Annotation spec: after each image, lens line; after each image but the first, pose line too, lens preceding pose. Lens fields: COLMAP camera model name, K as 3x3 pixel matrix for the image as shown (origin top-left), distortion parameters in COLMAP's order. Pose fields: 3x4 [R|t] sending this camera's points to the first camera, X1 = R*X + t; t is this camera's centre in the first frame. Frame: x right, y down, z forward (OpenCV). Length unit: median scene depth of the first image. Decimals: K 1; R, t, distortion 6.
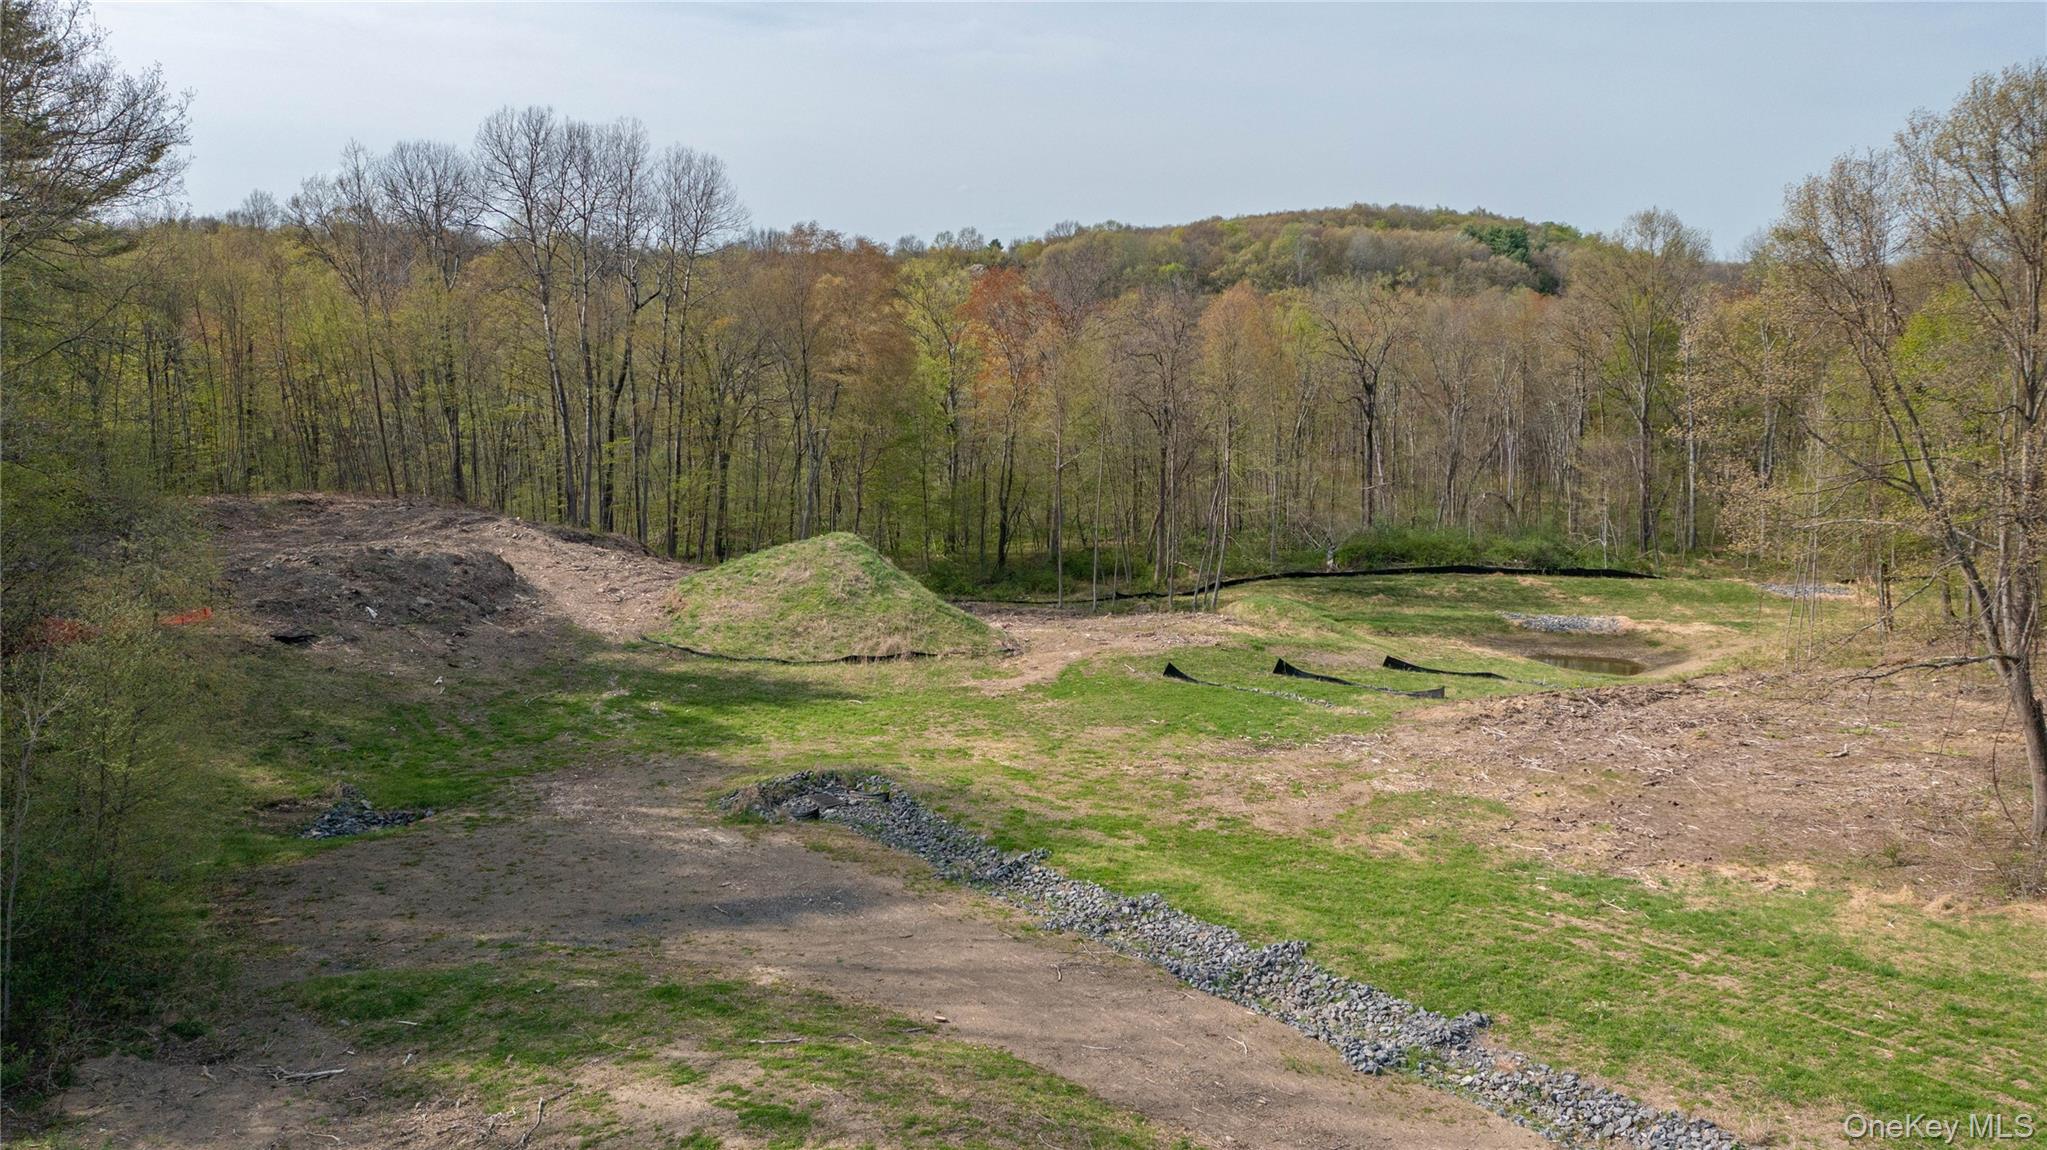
lens RADIAL K [[1760.3, 0, 1019.8], [0, 1760.3, 573.4], [0, 0, 1]] dist [-0.009242, 0.004333]
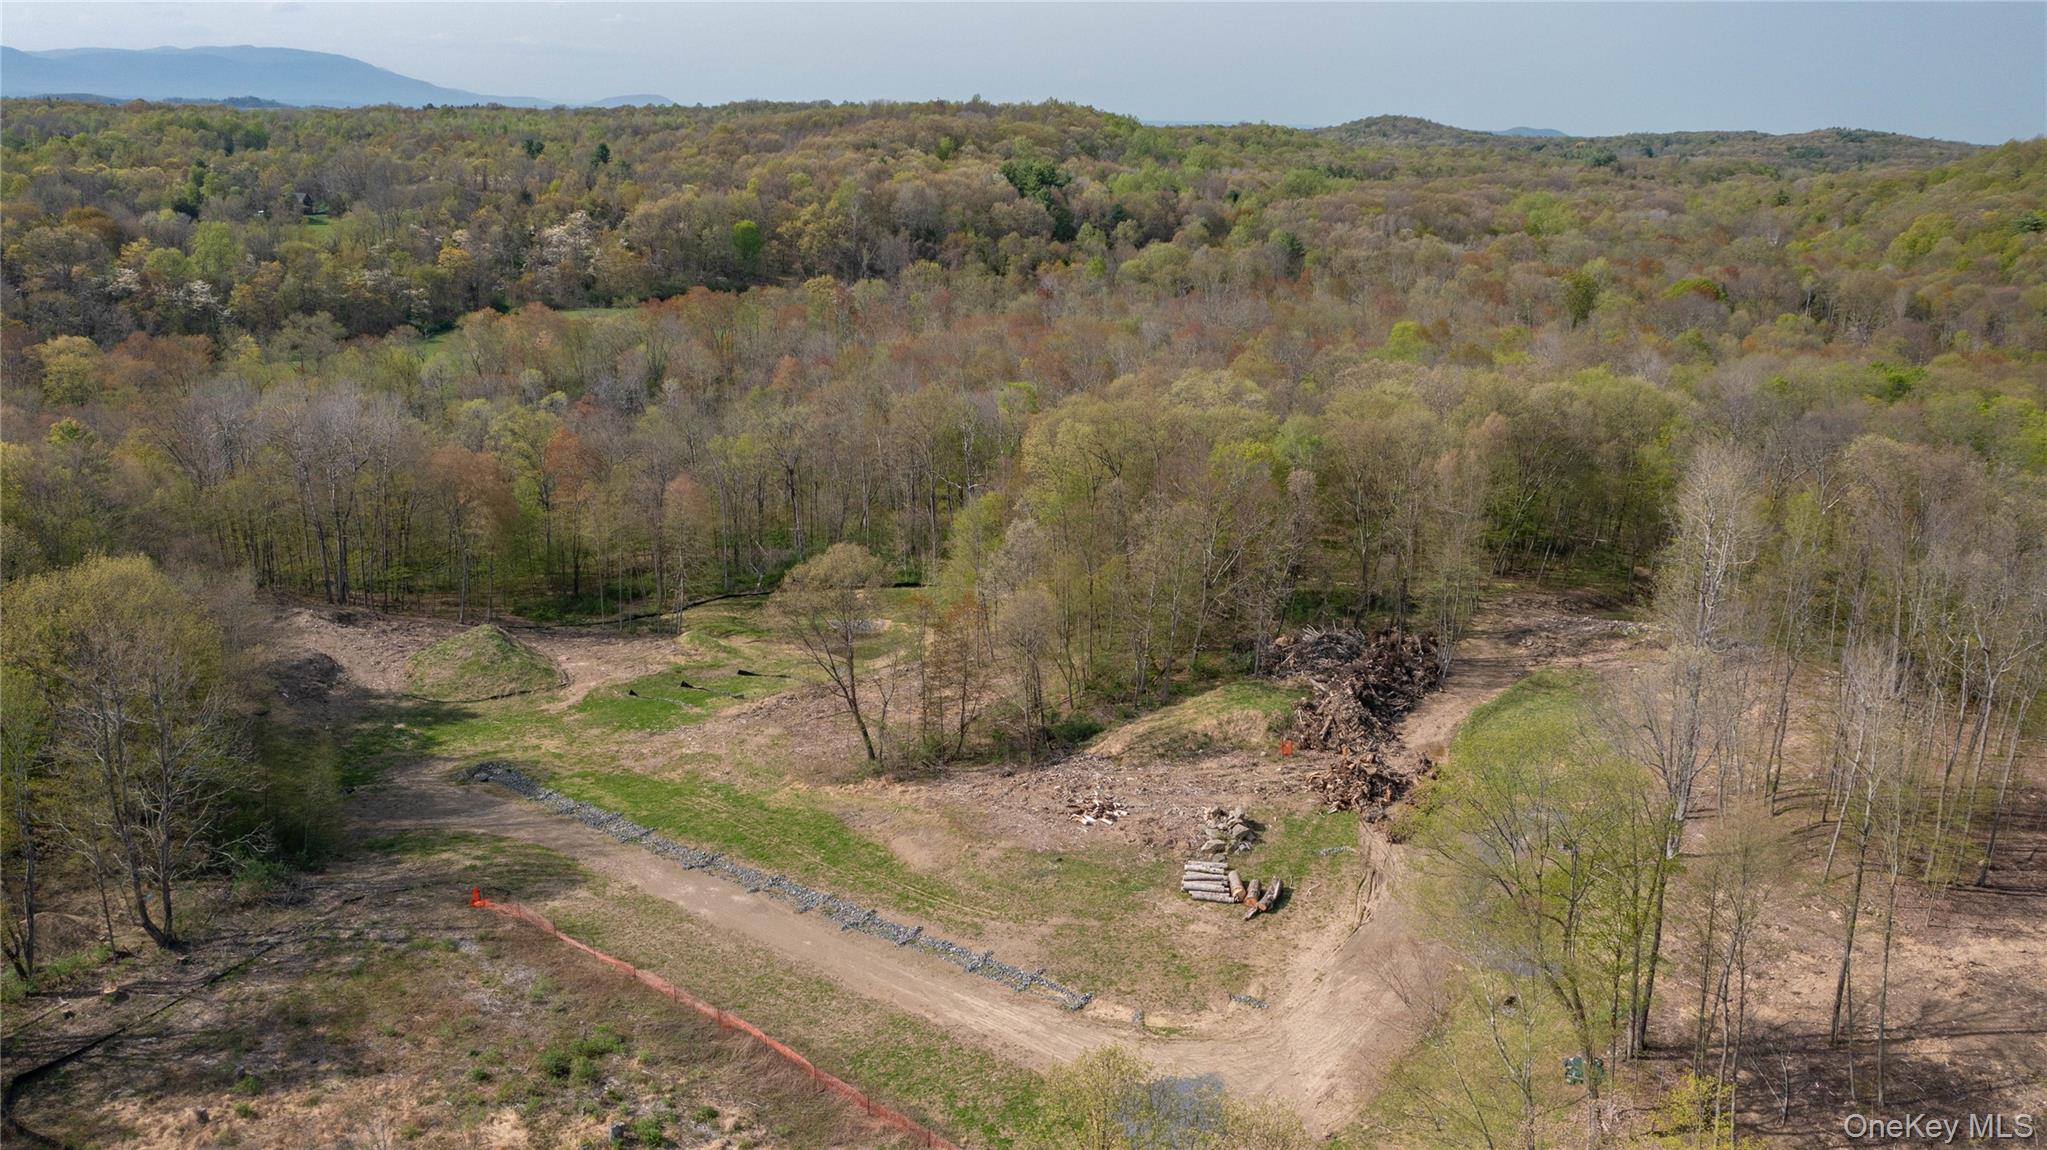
lens RADIAL K [[1760.3, 0, 1027.7], [0, 1760.3, 573.3], [0, 0, 1]] dist [-0.009242, 0.004333]
pose [[0.978518, -0.048810, 0.200298, 0.168213], [0.028545, 0.994288, 0.102844, -0.403286], [-0.204173, -0.094918, 0.974322, -1.708823]]
